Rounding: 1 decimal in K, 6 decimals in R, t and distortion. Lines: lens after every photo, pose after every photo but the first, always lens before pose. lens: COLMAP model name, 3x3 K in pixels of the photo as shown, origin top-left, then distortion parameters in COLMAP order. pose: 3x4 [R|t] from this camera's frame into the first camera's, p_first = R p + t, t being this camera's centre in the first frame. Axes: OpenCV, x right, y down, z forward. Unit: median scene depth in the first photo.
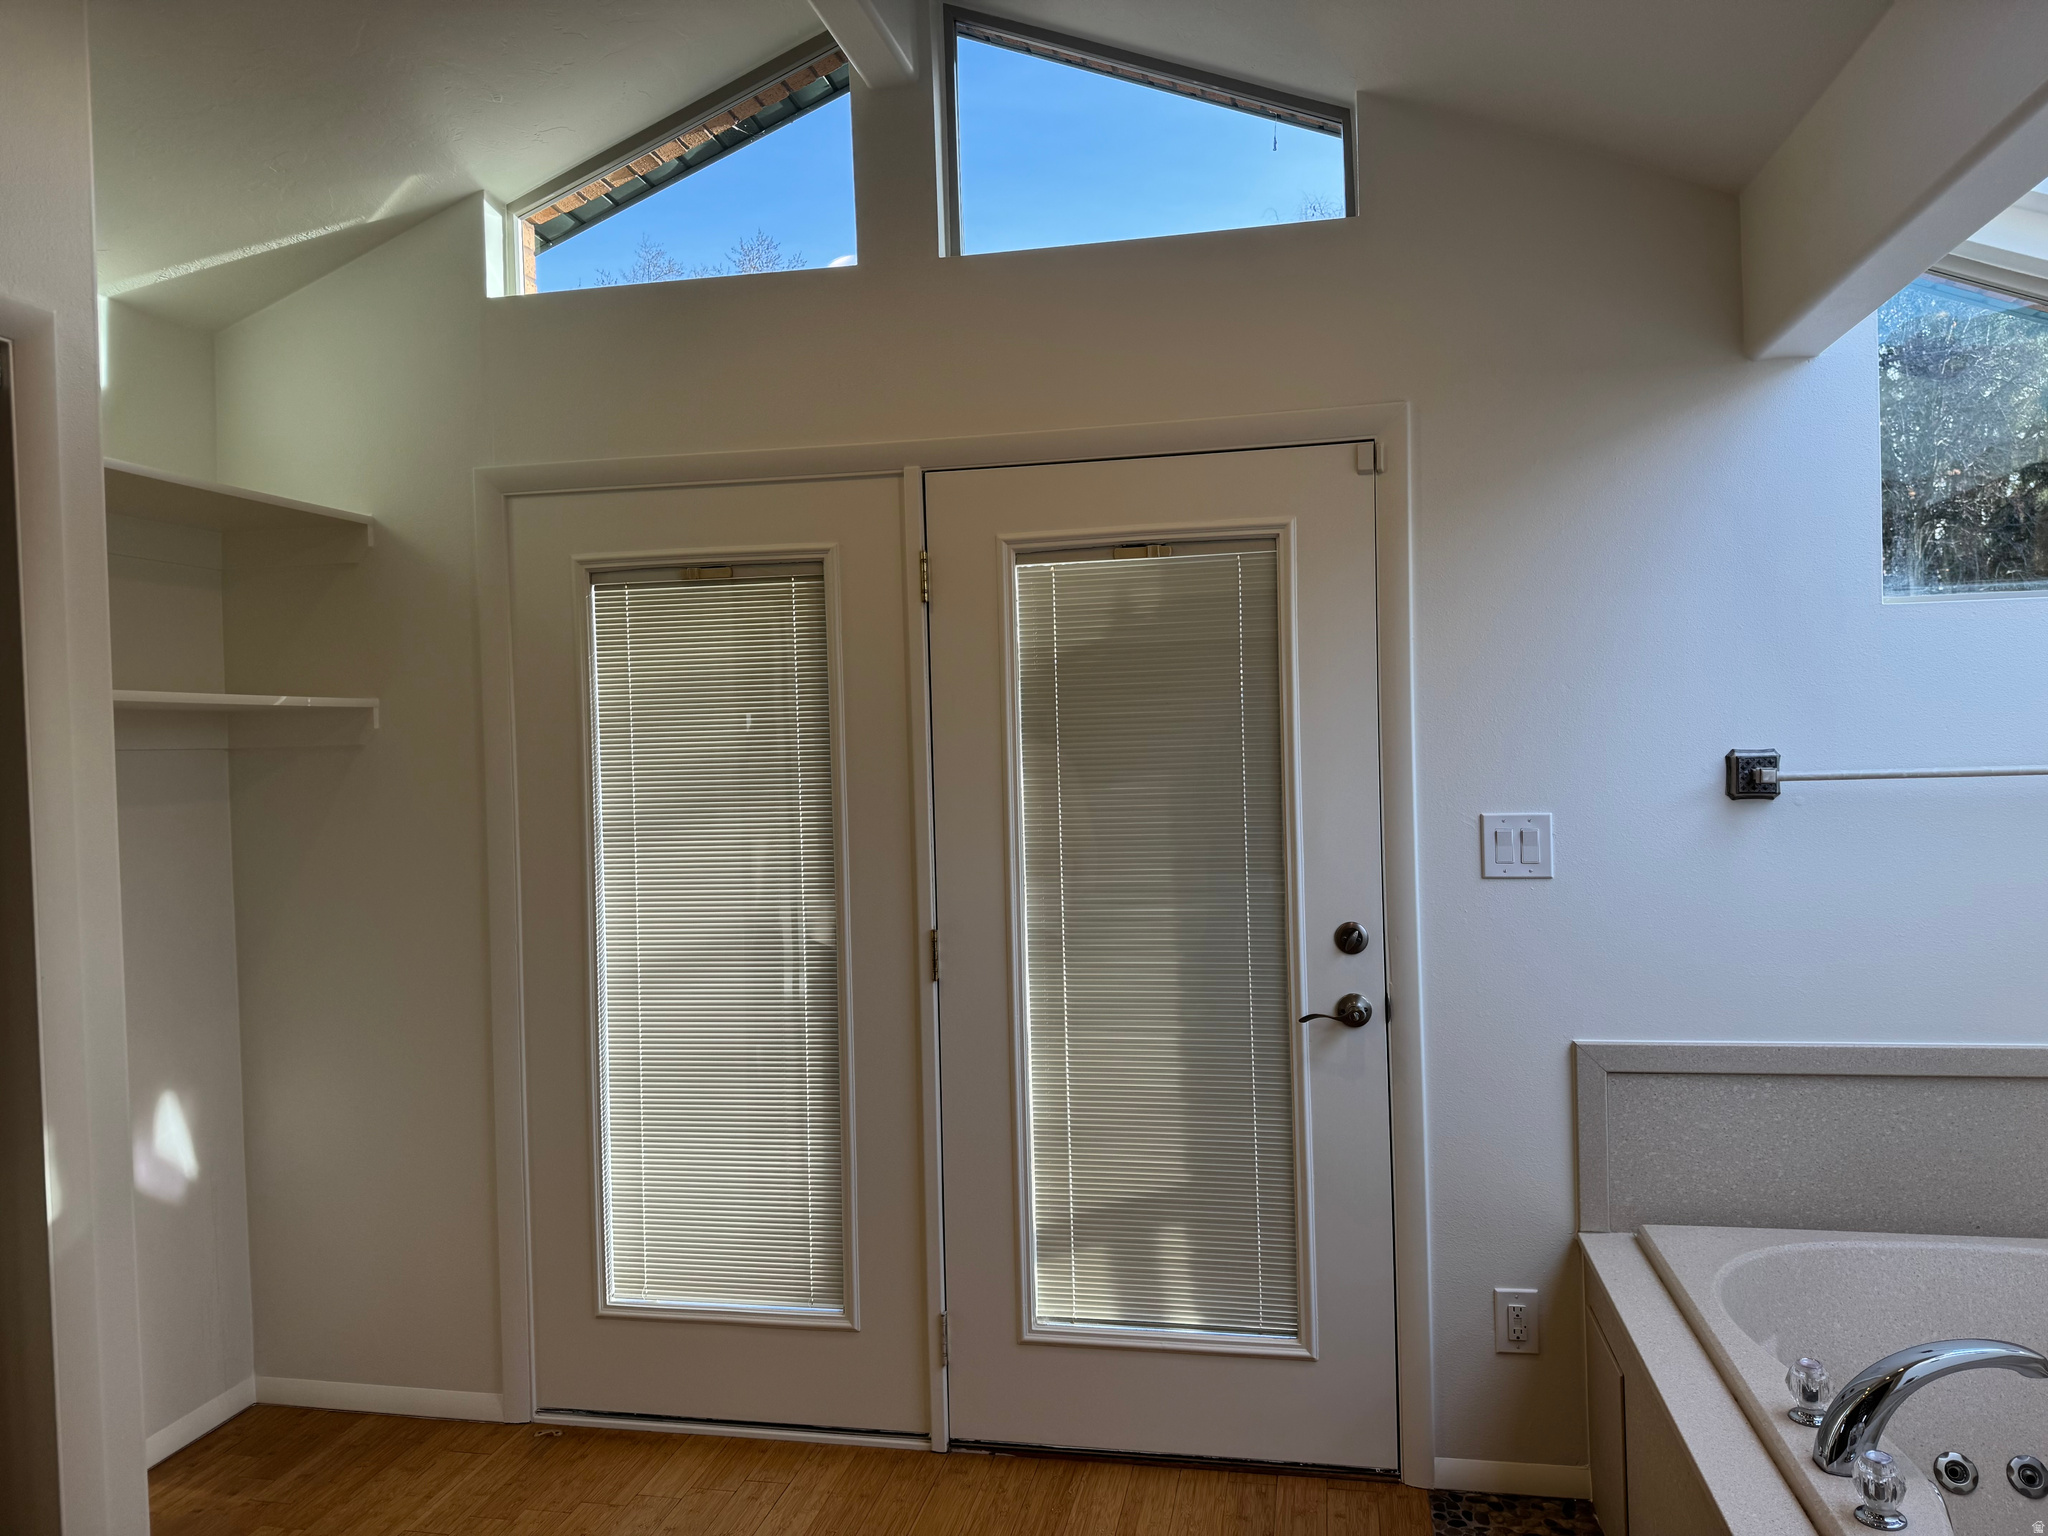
lens RADIAL K [[1458.3, 0, 1037.0], [0, 1458.3, 783.6], [0, 0, 1]] dist [0.067524, -0.061864]
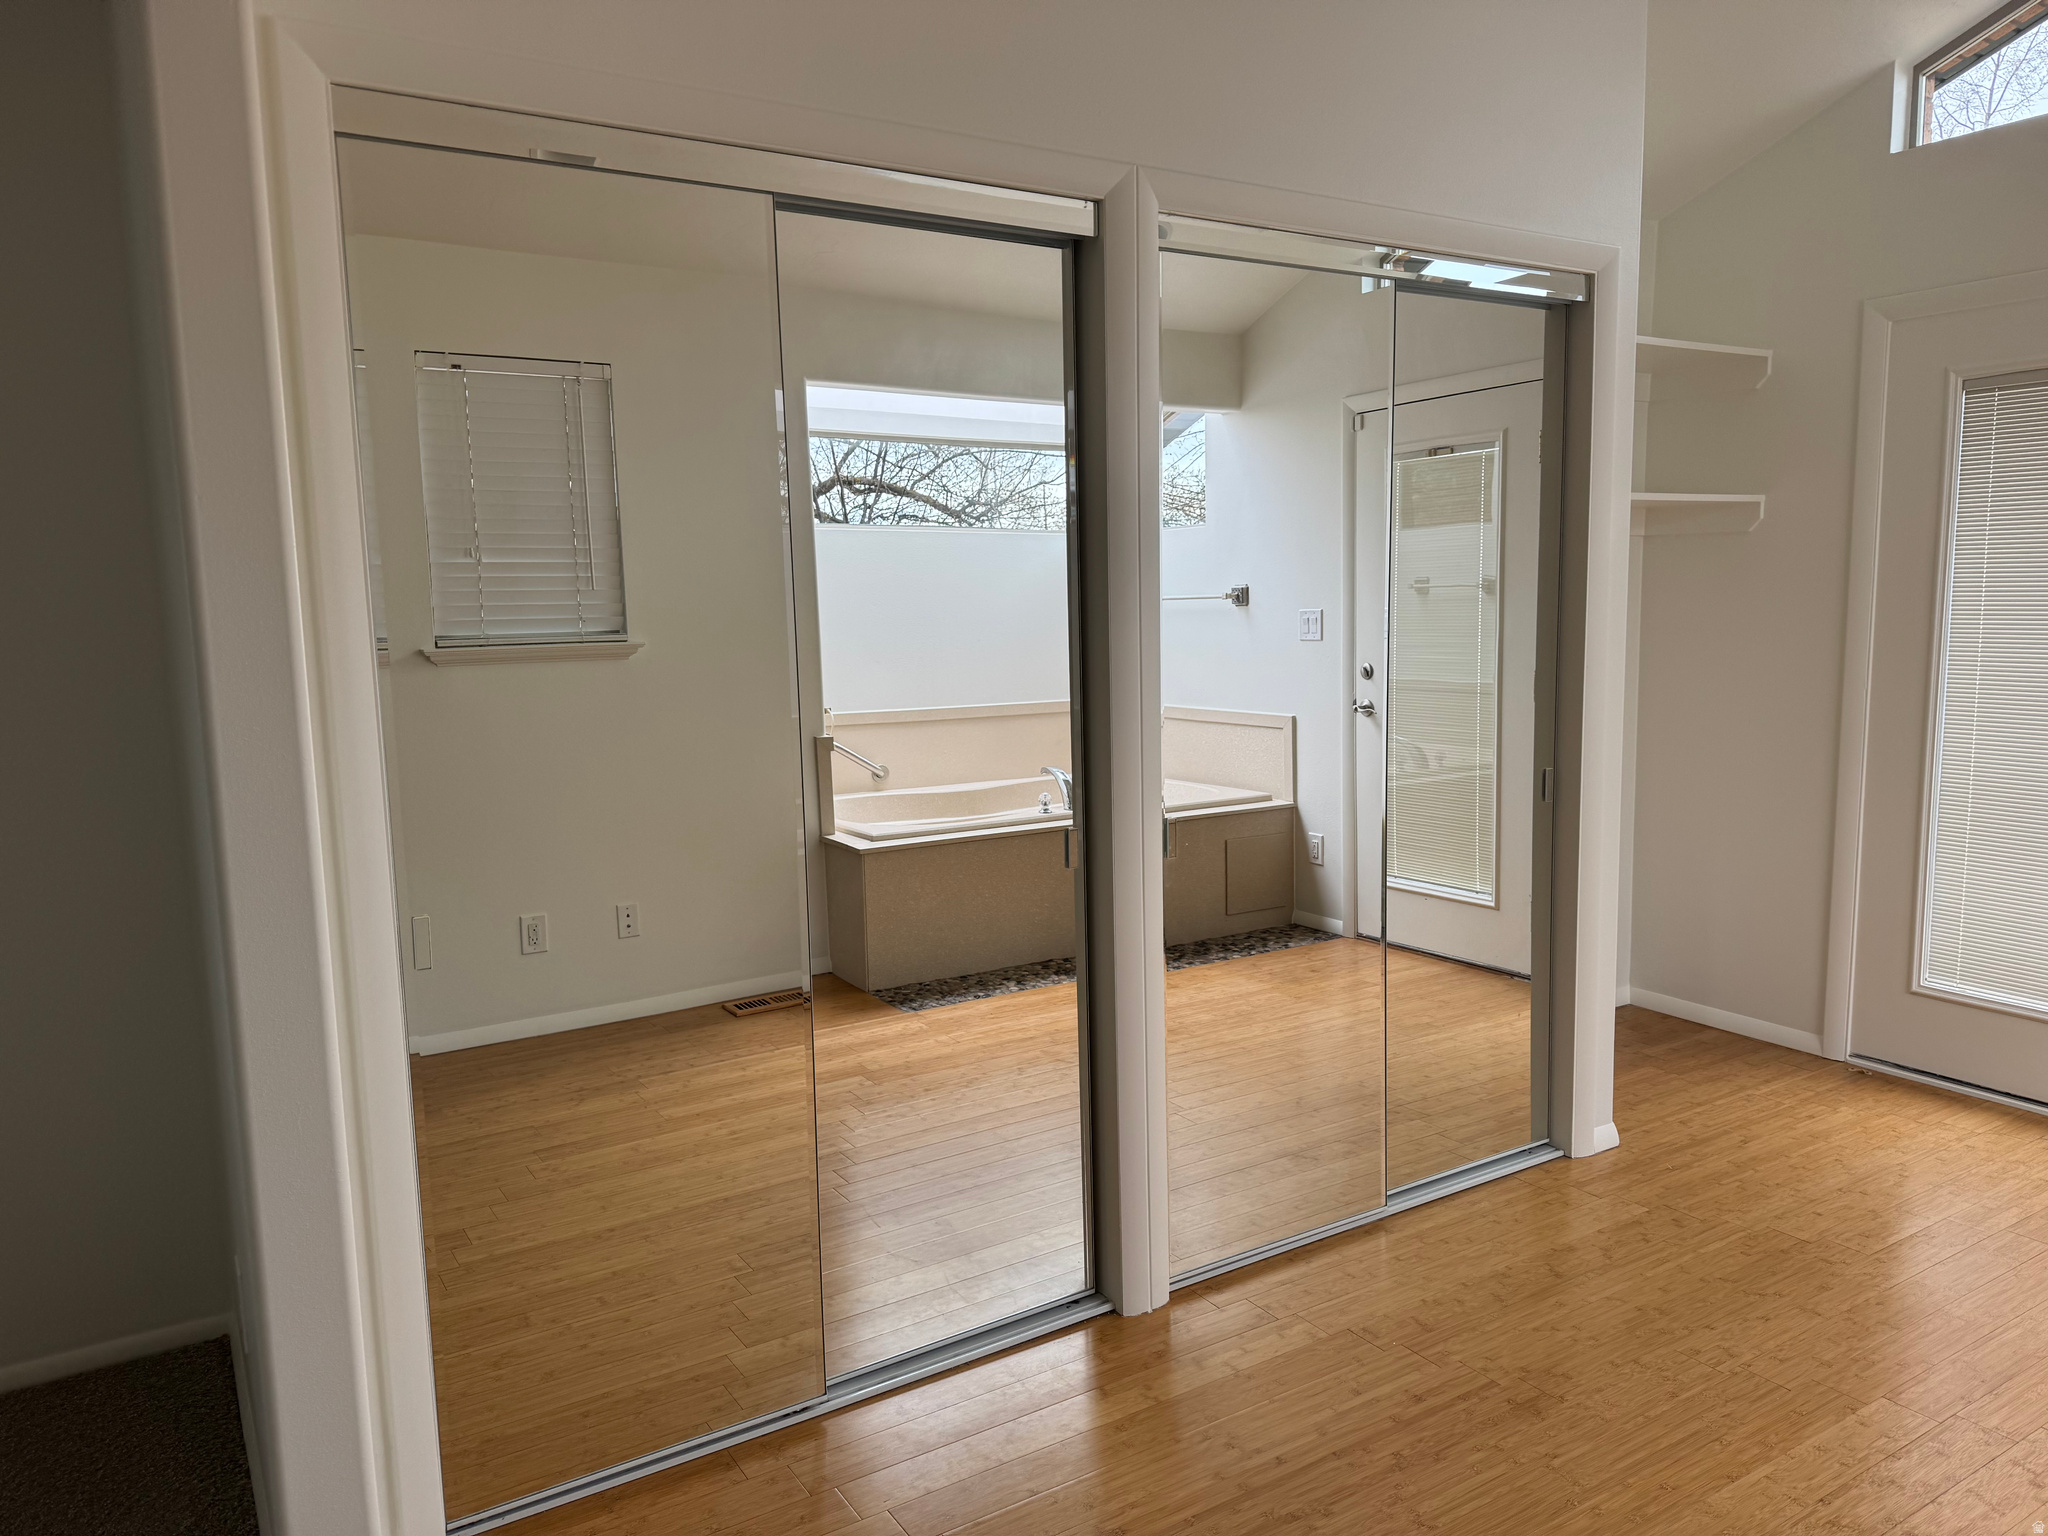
lens RADIAL K [[1458.3, 0, 1034.7], [0, 1458.3, 772.7], [0, 0, 1]] dist [0.067524, -0.061864]
pose [[0.694072, 0.105325, -0.712159, 0.061167], [-0.016599, 0.991318, 0.130434, 0.025859], [0.719714, -0.078710, 0.689794, -0.383578]]
